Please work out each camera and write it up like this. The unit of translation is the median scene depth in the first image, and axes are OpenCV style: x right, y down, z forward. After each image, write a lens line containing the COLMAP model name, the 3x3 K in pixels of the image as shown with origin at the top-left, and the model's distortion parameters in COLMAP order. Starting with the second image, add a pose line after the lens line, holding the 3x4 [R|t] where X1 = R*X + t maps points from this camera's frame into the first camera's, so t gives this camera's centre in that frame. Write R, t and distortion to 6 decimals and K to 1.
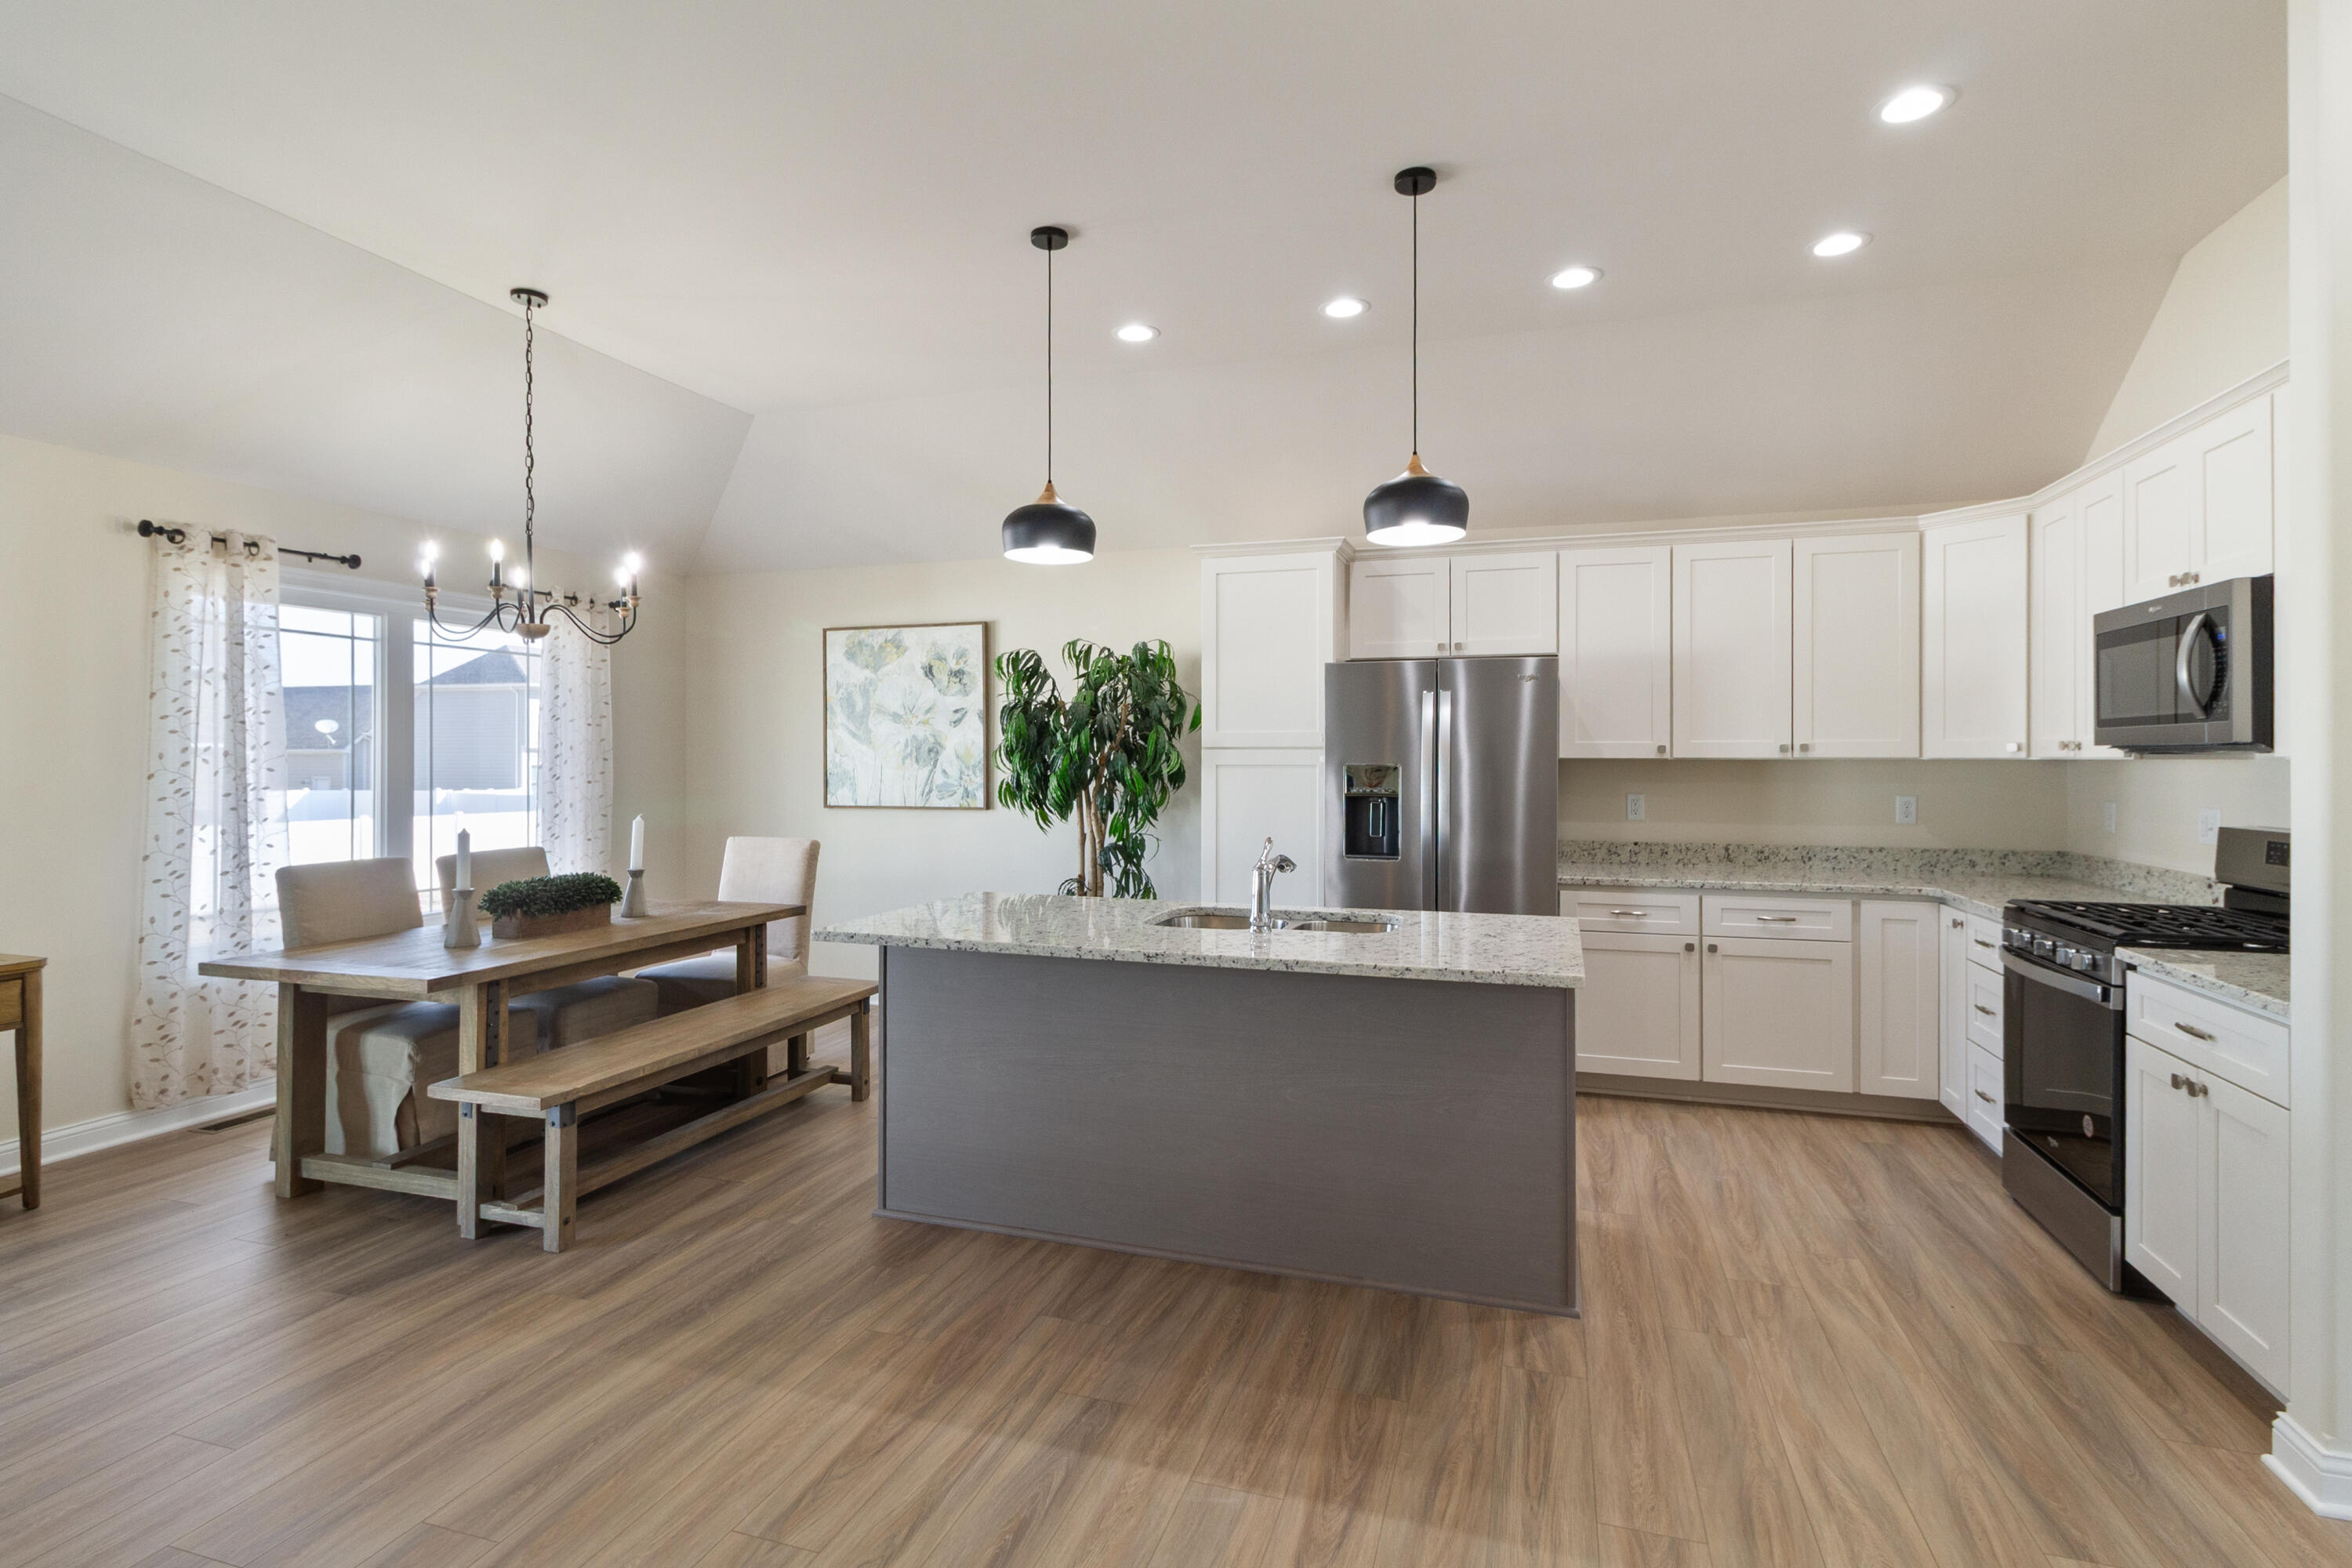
lens RADIAL K [[1148.4, 0, 1176.2], [0, 1148.4, 755.8], [0, 0, 1]] dist [-0.000146, 0.000818]
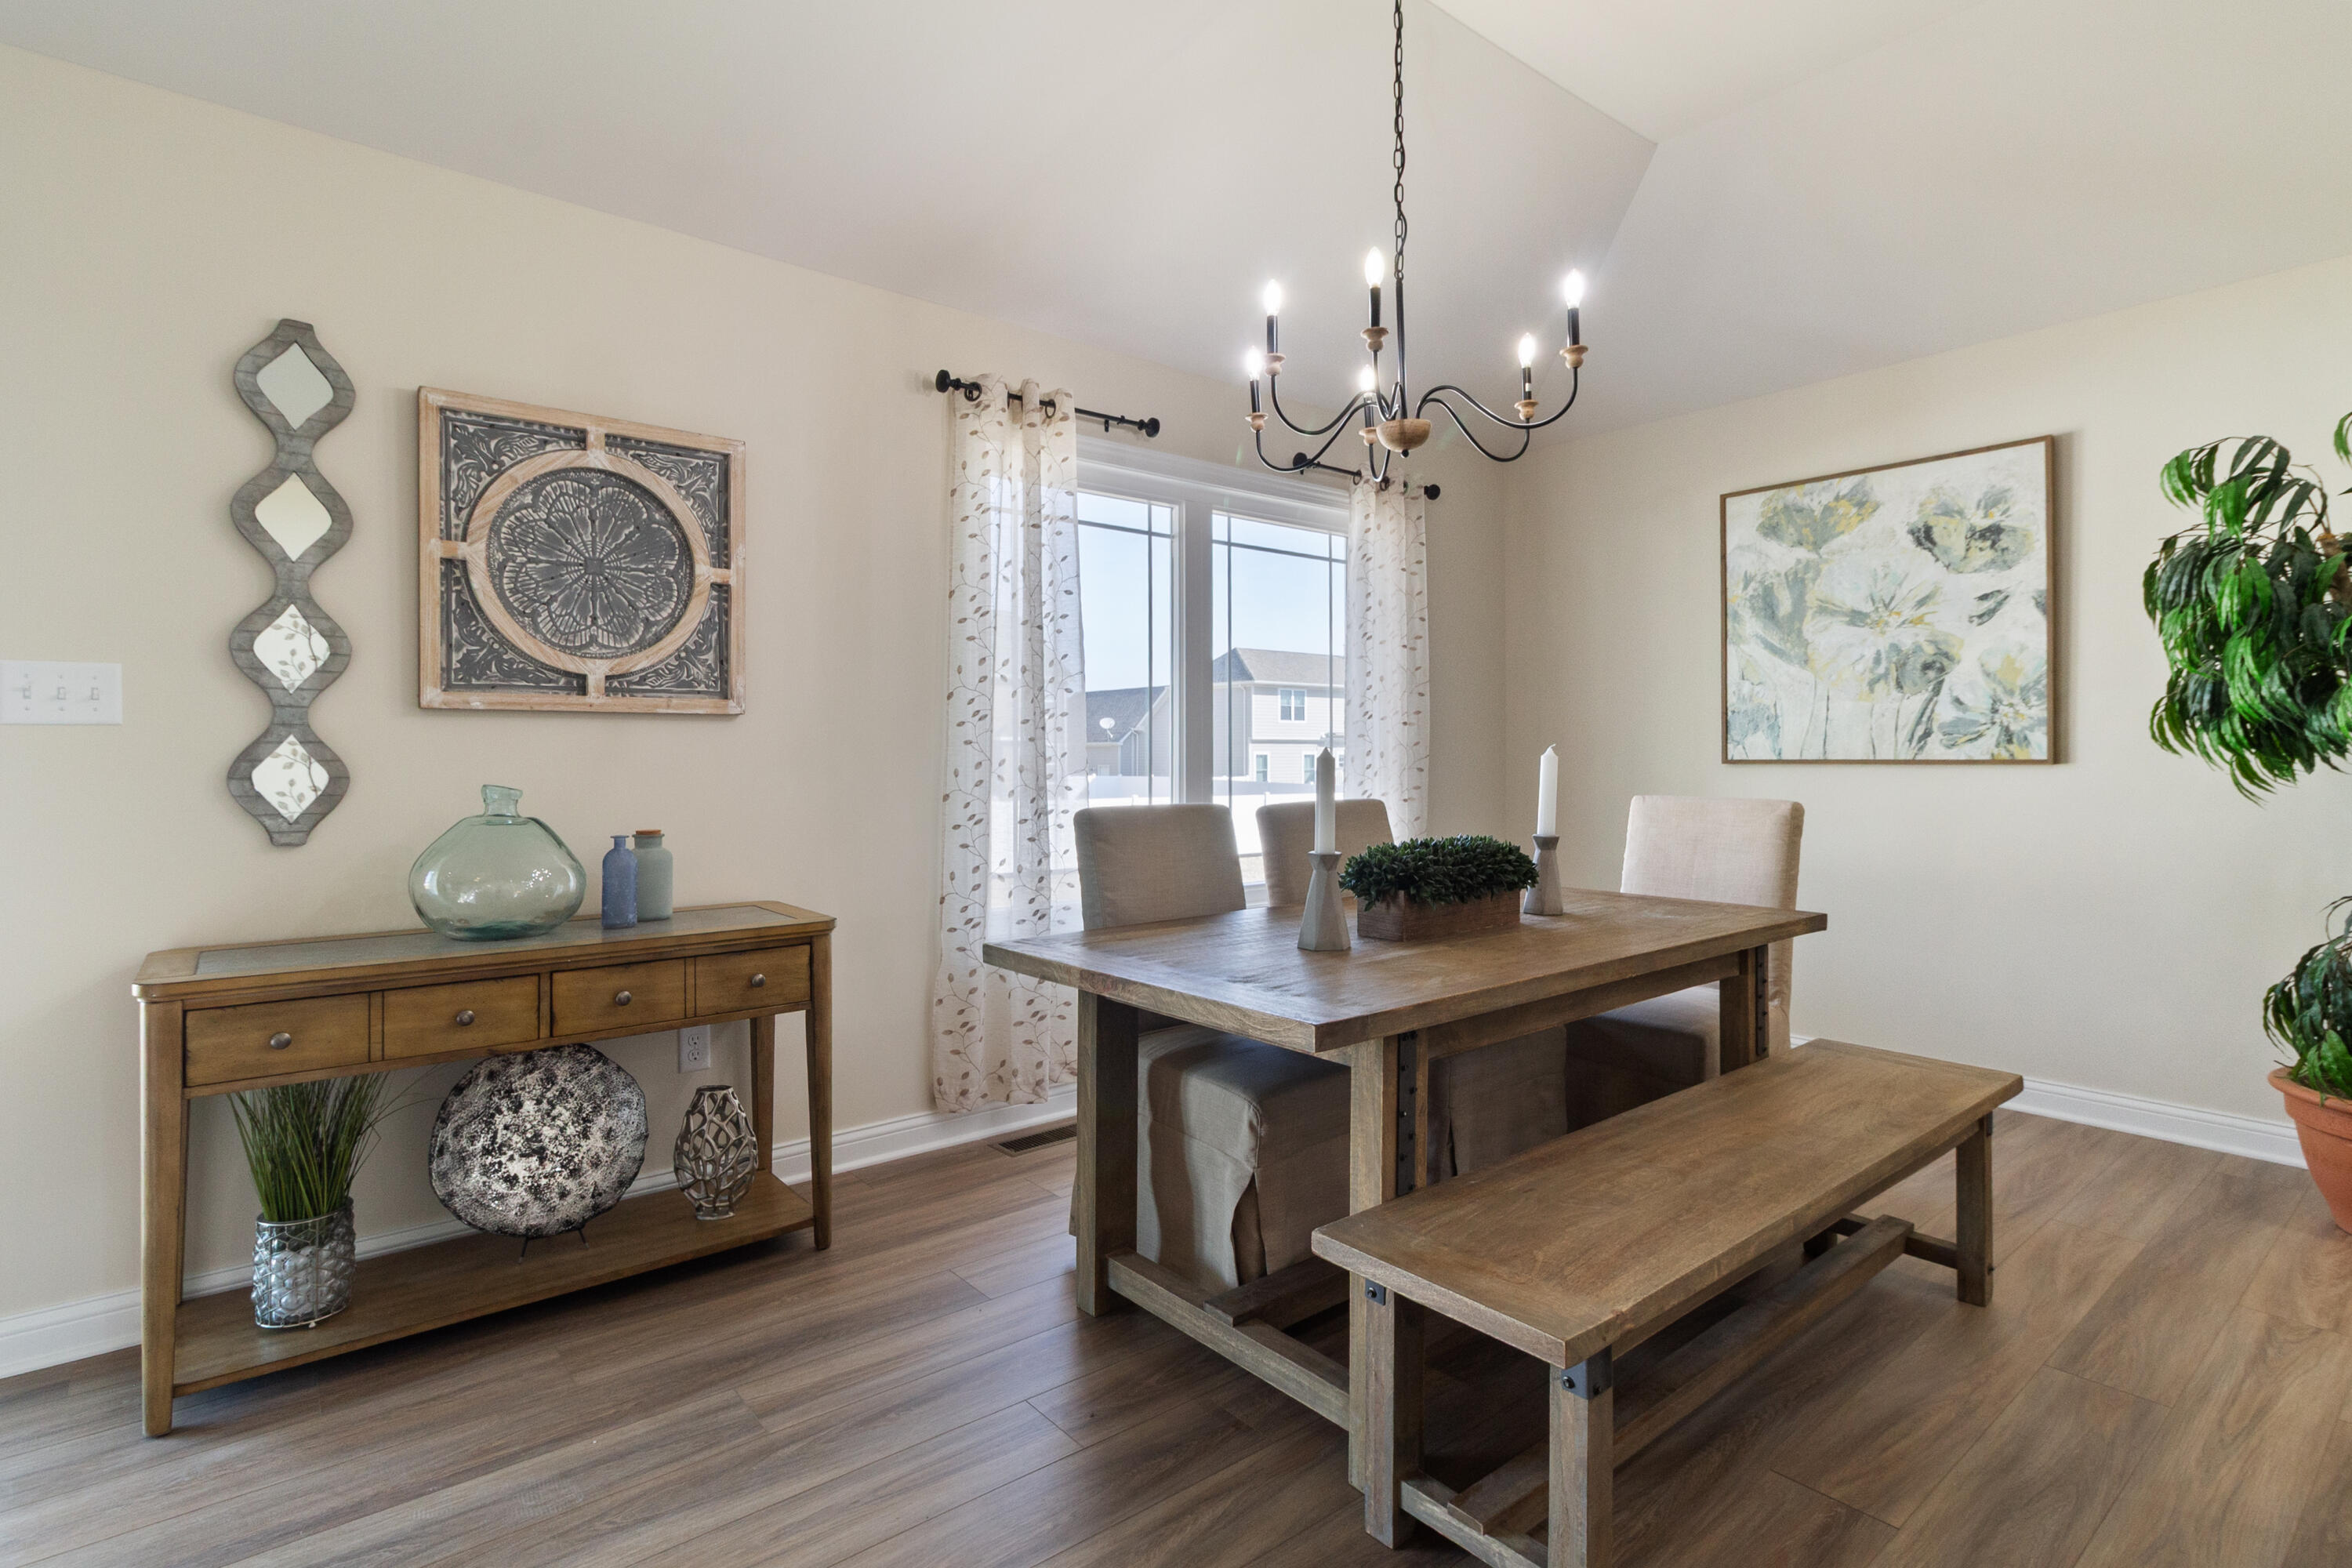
lens RADIAL K [[1136.5, 0, 1176.0], [0, 1136.5, 749.5], [0, 0, 1]] dist [0.000966, 0.000048]
pose [[0.839224, -0.005303, -0.543760, -0.309306], [0.004712, 0.999986, -0.002479, 0.054129], [0.543765, -0.000481, 0.839237, 0.393939]]
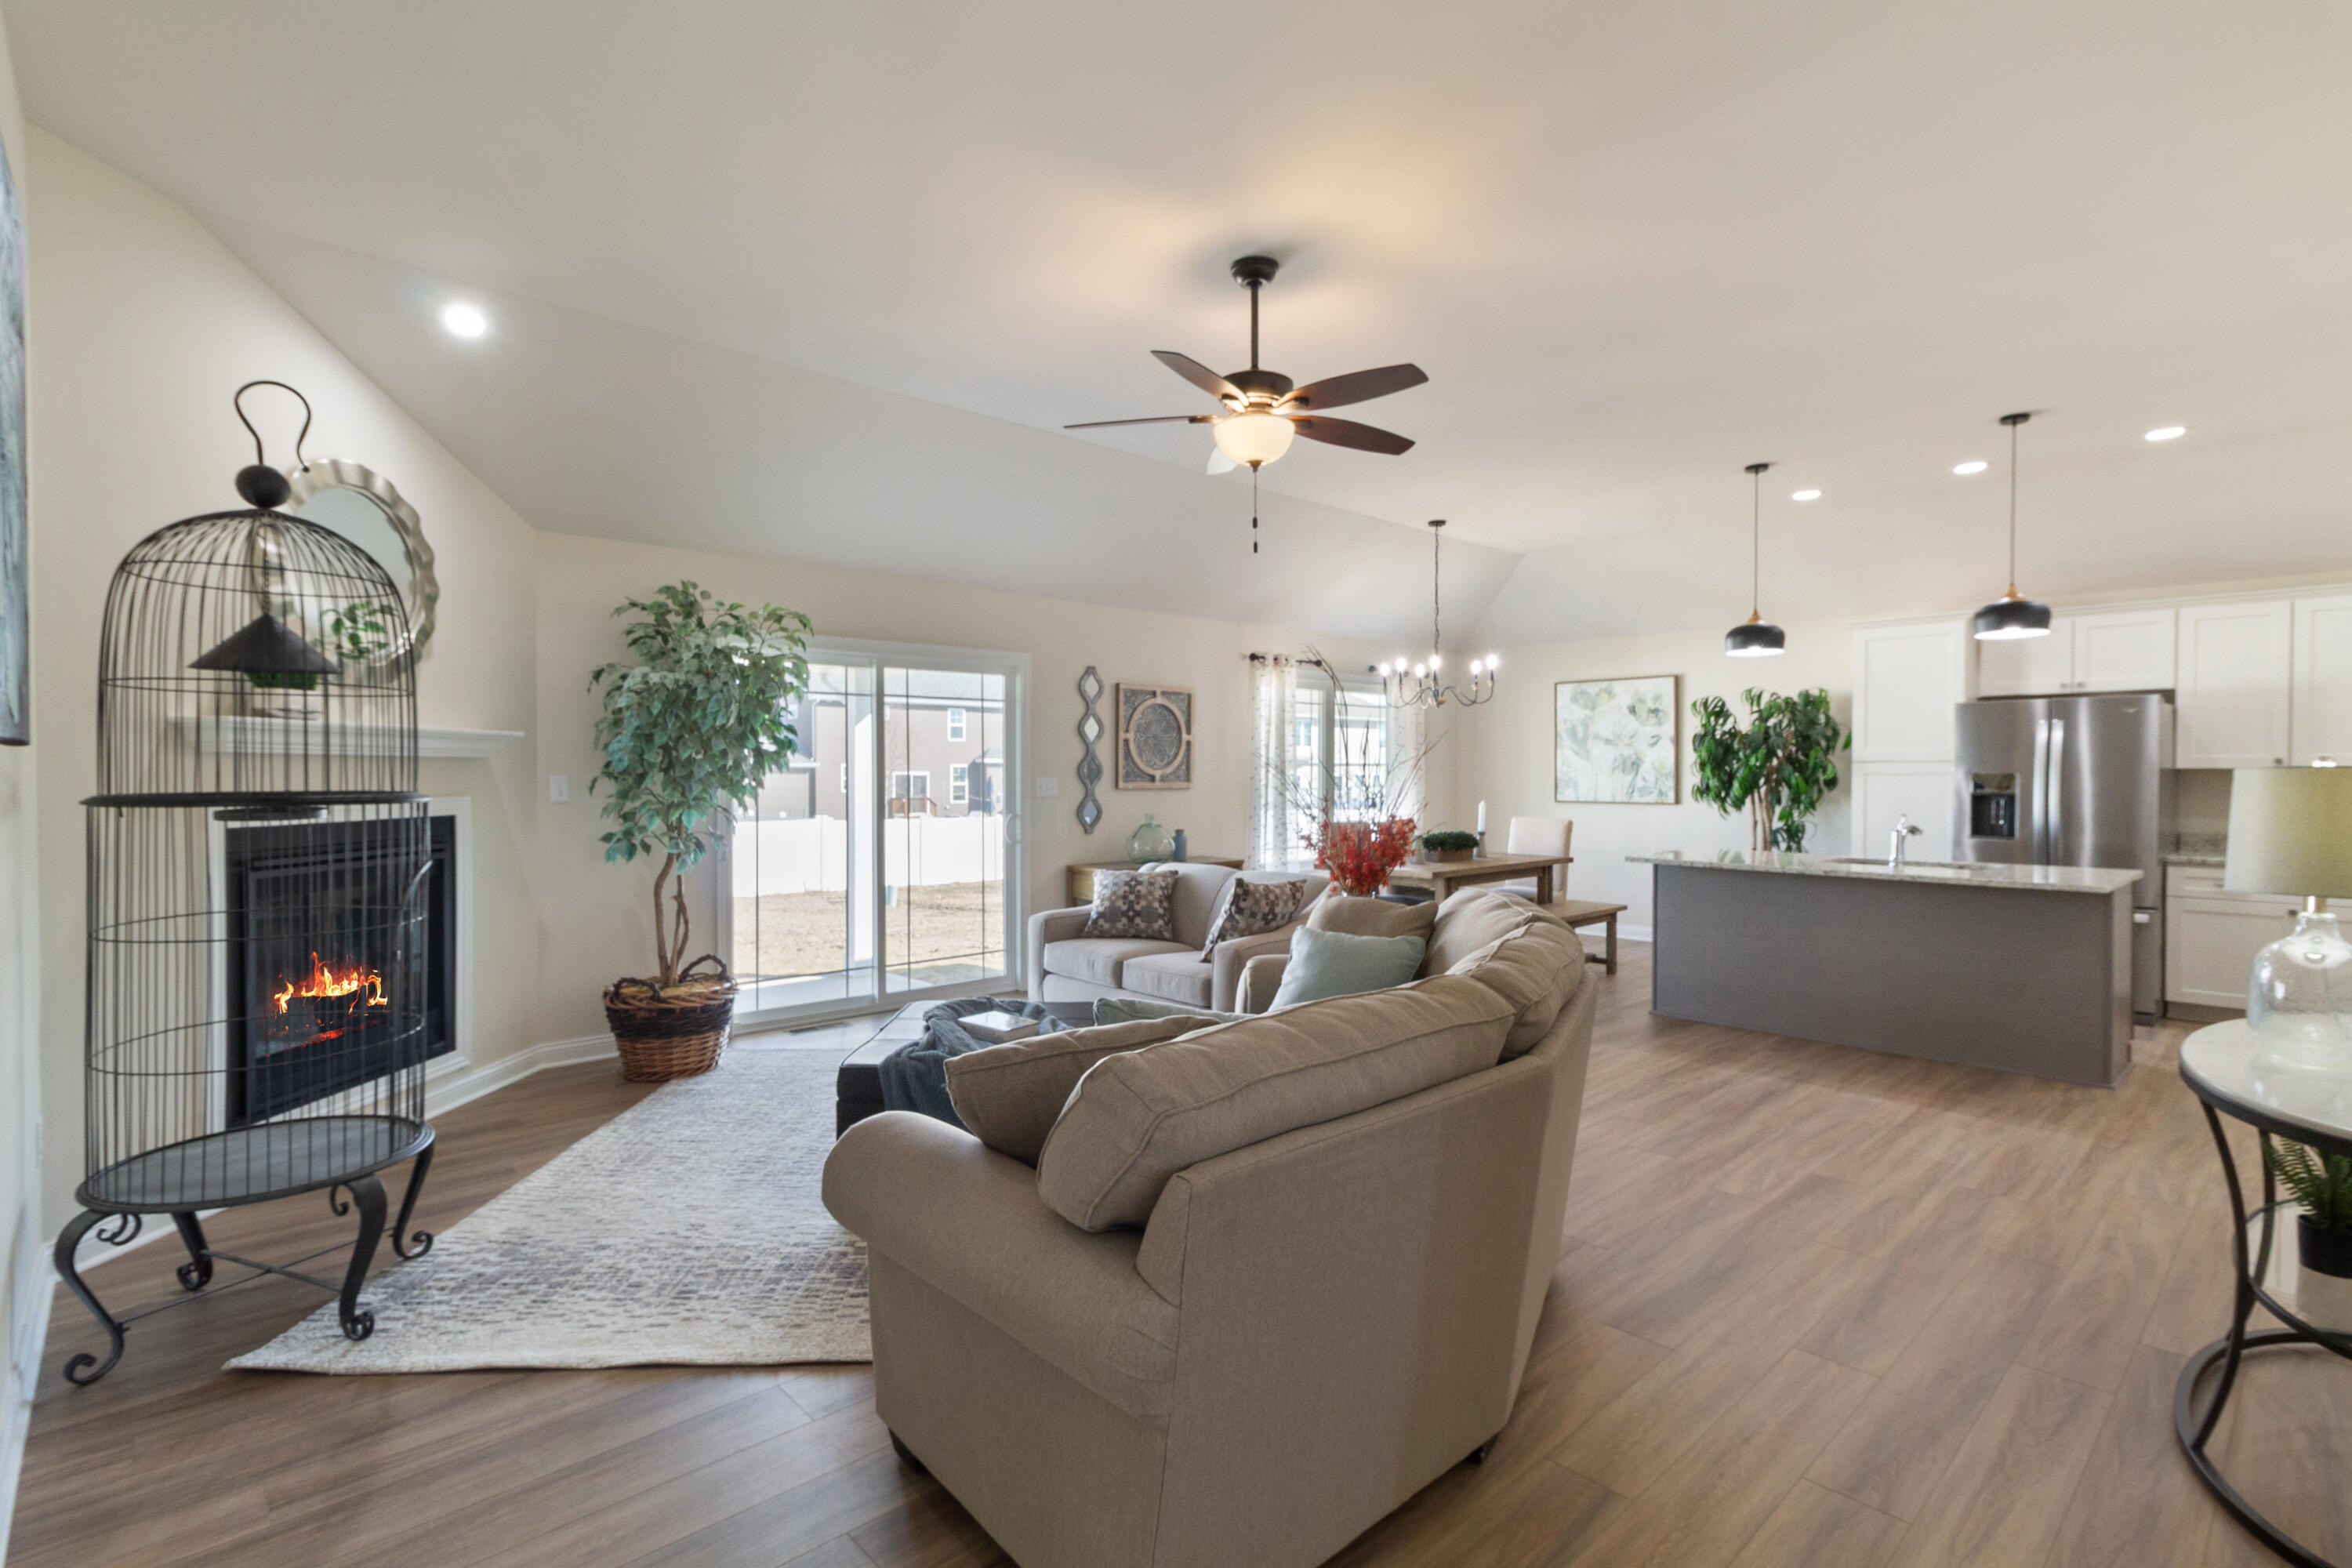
lens RADIAL K [[1109.4, 0, 1176.0], [0, 1109.4, 784.0], [0, 0, 1]] dist [0.003983, 0.000178]
pose [[0.872337, 0.006489, -0.488862, -0.042306], [0.000954, 0.999887, 0.014974, -0.000699], [0.488904, -0.013529, 0.872233, -0.733227]]
